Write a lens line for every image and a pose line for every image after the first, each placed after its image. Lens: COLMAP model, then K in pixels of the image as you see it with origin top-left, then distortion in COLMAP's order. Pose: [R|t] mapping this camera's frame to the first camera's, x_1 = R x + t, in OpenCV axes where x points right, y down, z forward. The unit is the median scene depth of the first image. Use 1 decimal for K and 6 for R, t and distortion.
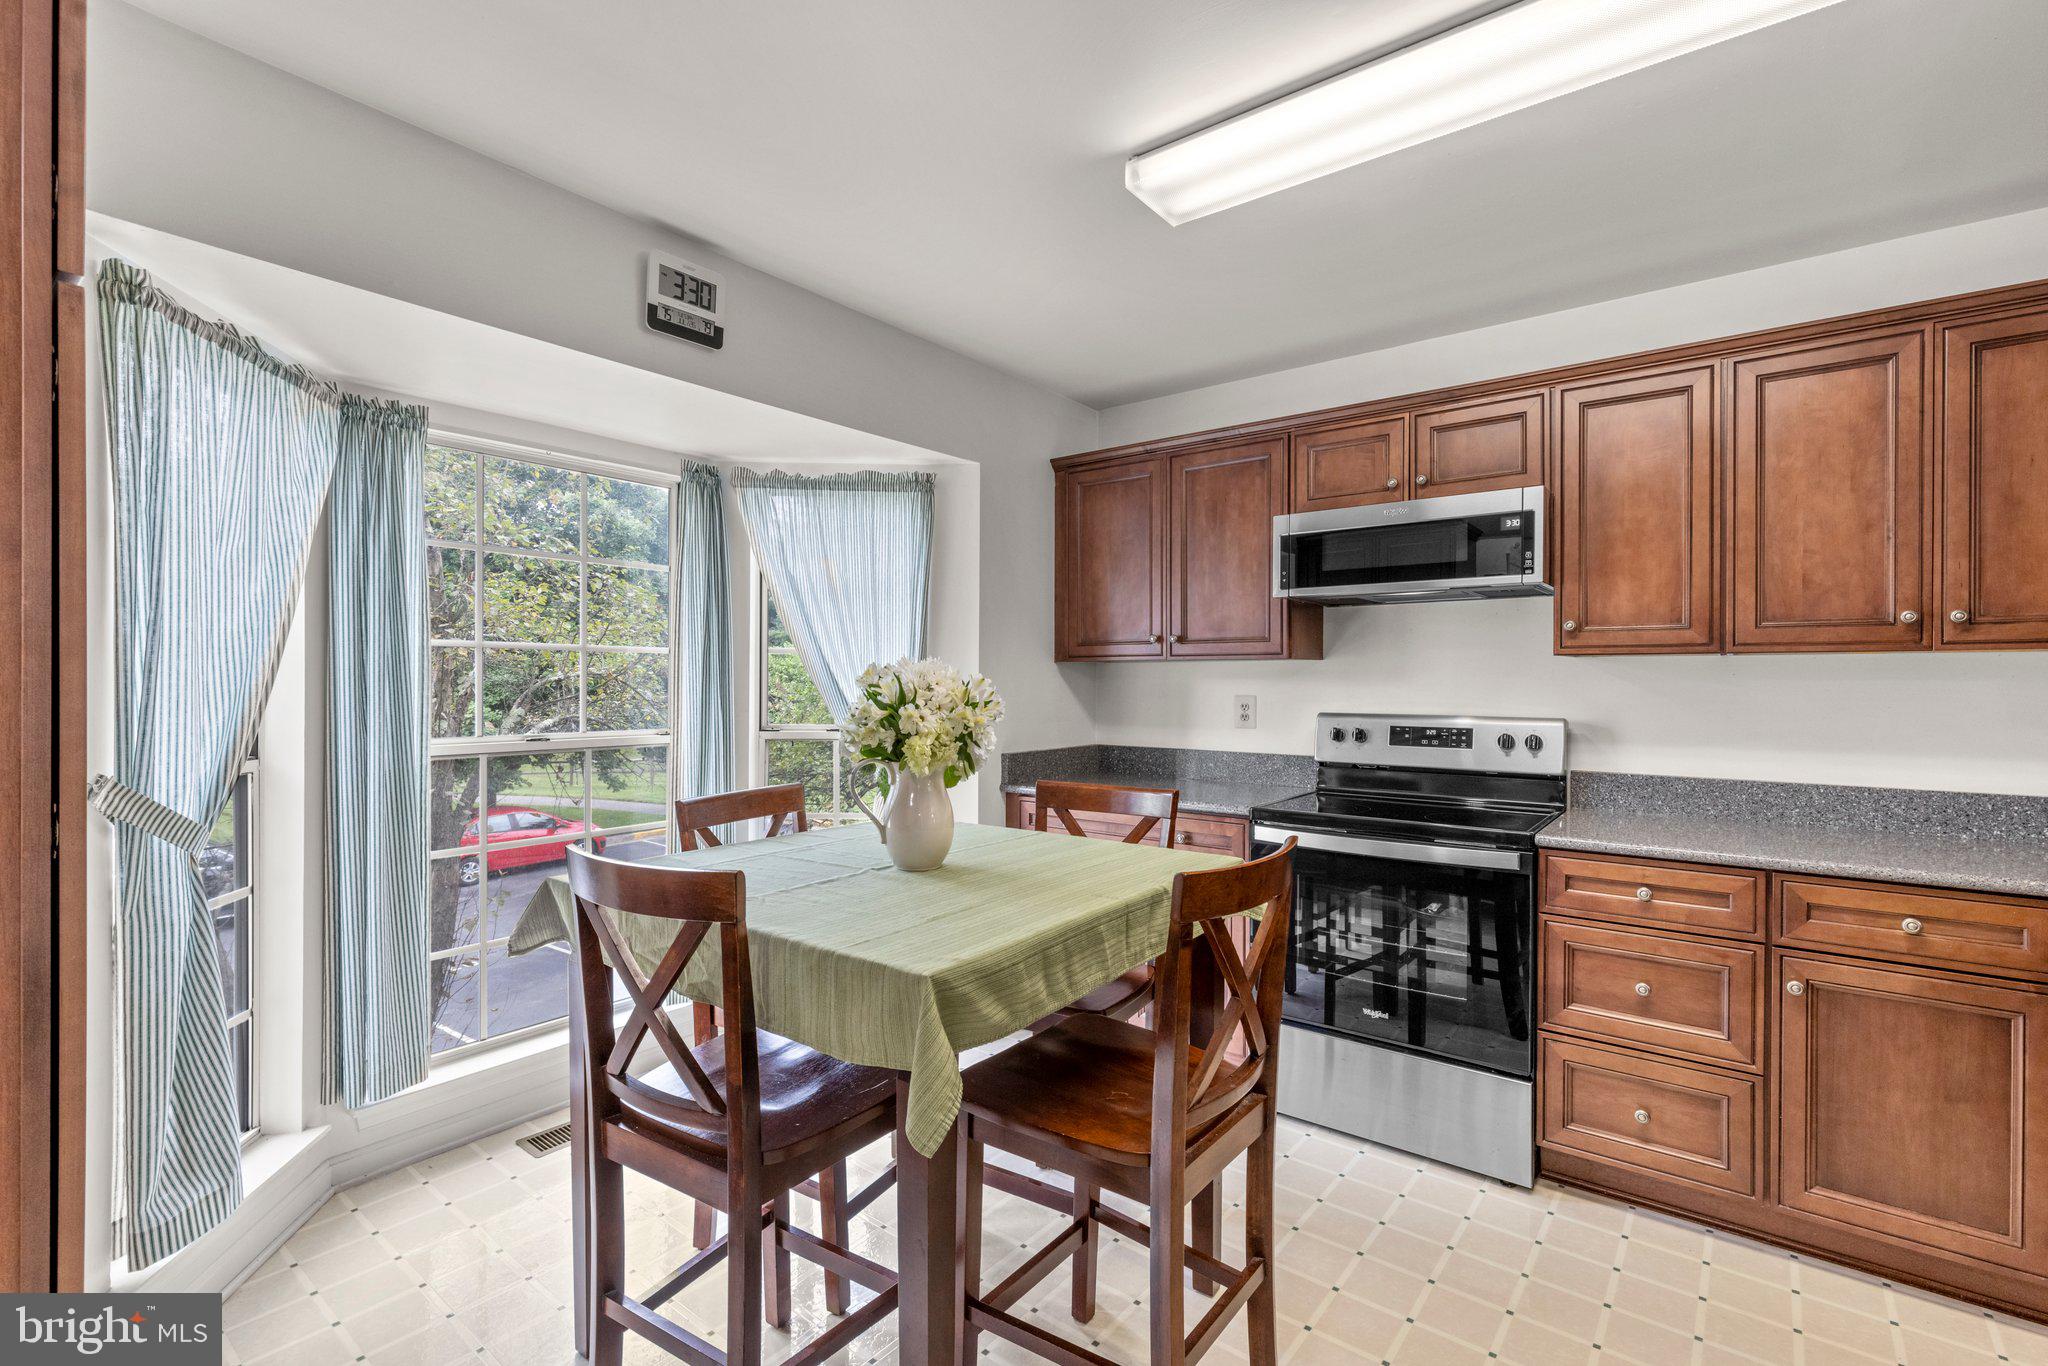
lens RADIAL K [[914.9, 0, 1013.0], [0, 914.9, 686.2], [0, 0, 1]] dist [0.001322, -0.000802]
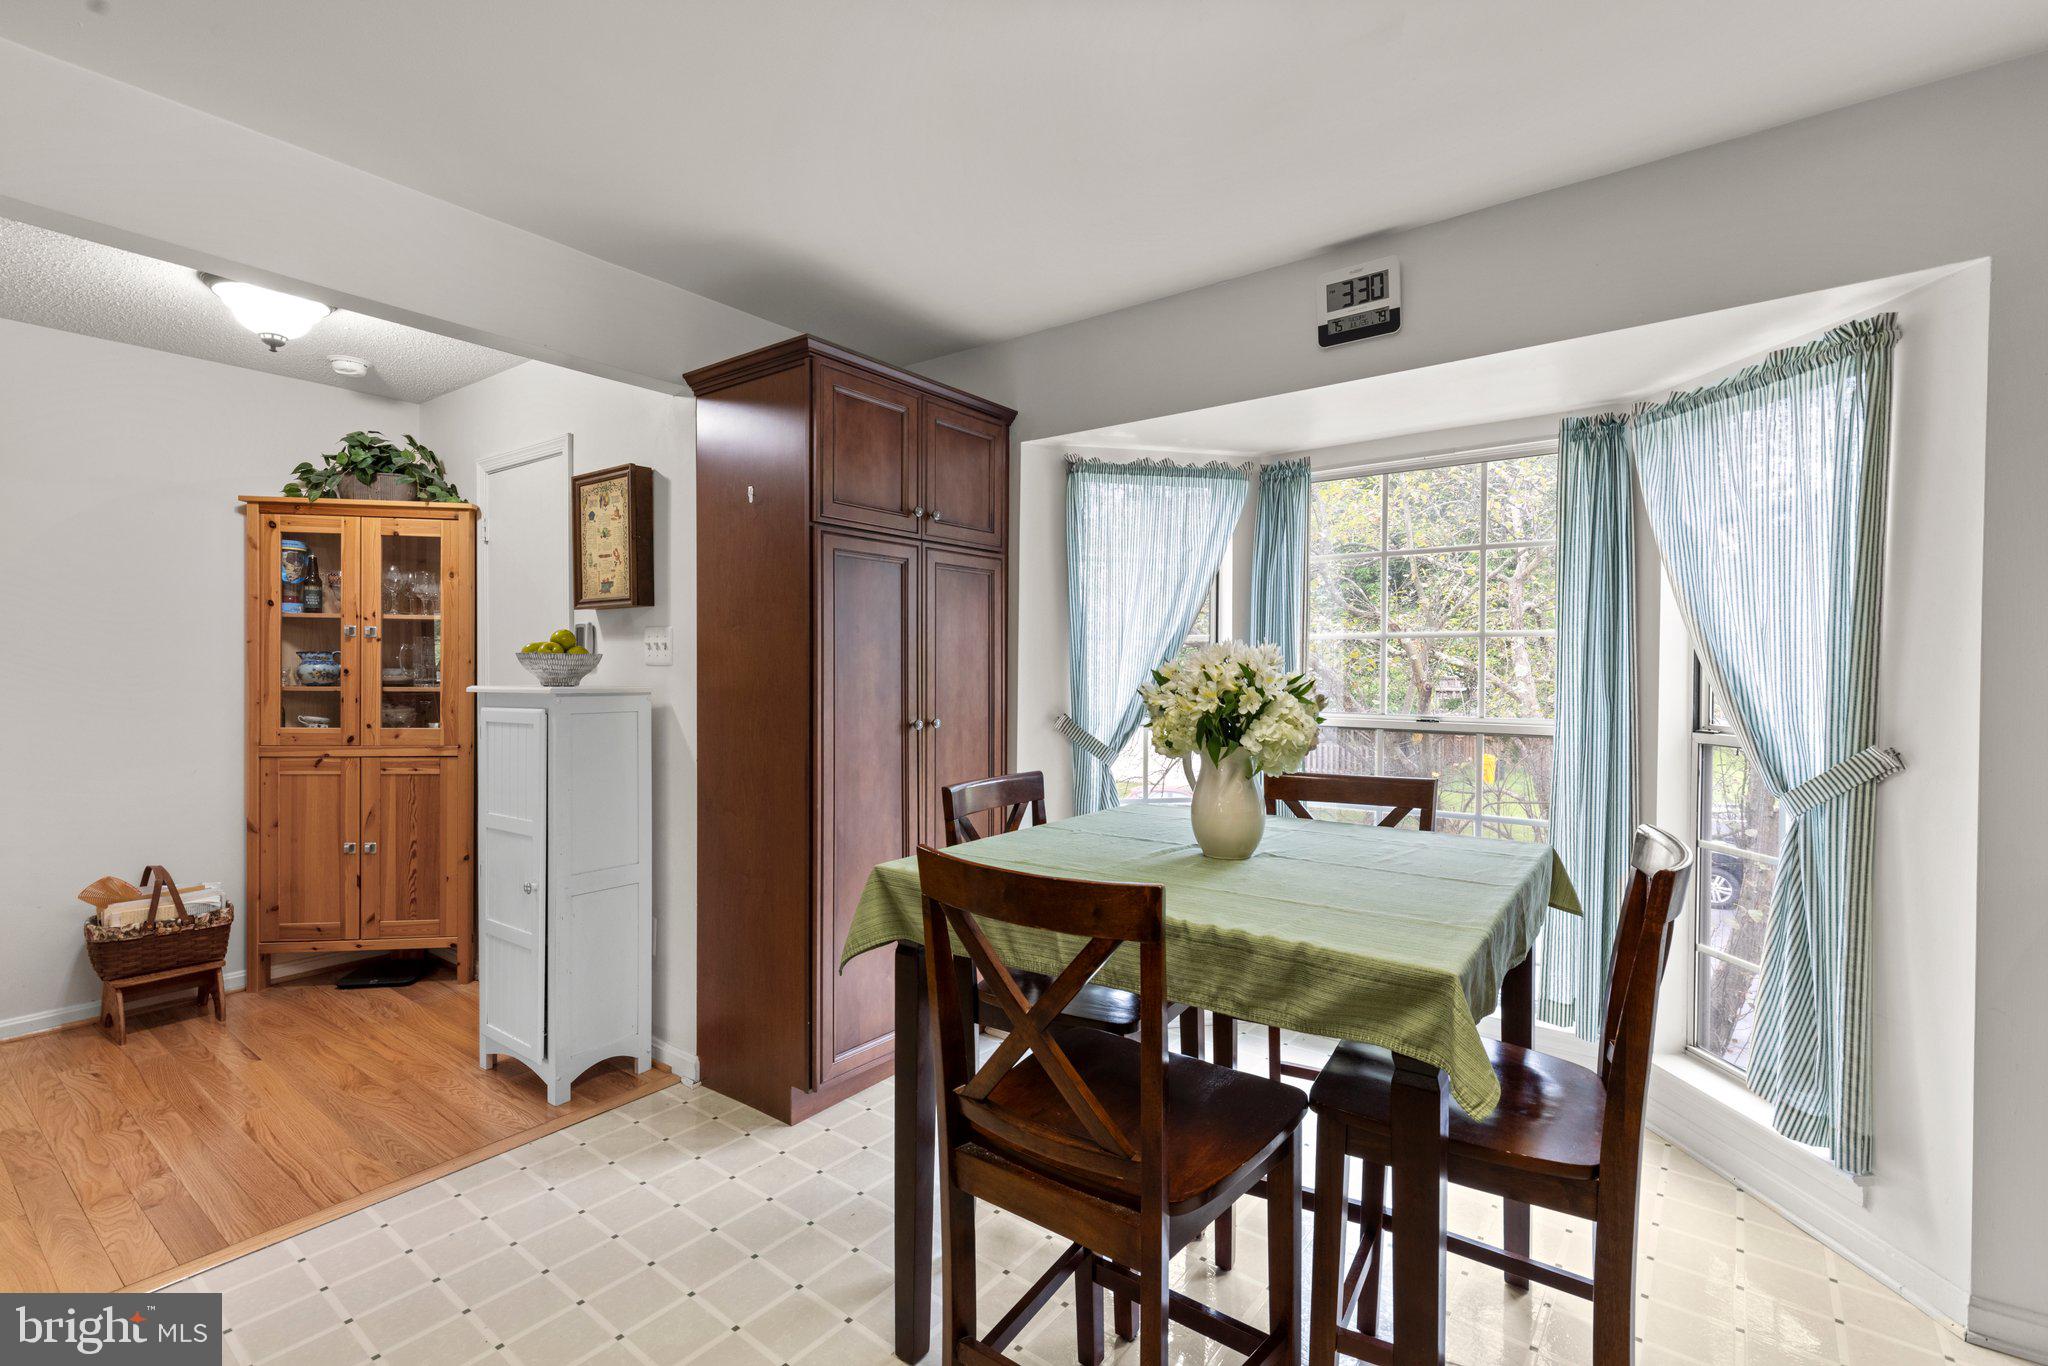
lens RADIAL K [[914.9, 0, 1012.6], [0, 914.9, 686.3], [0, 0, 1]] dist [0.001322, -0.000802]
pose [[0.030059, 0.011221, -0.999485, 0.670553], [-0.005503, 0.999924, 0.011061, 0.008405], [0.999533, 0.005168, 0.030118, 0.564774]]
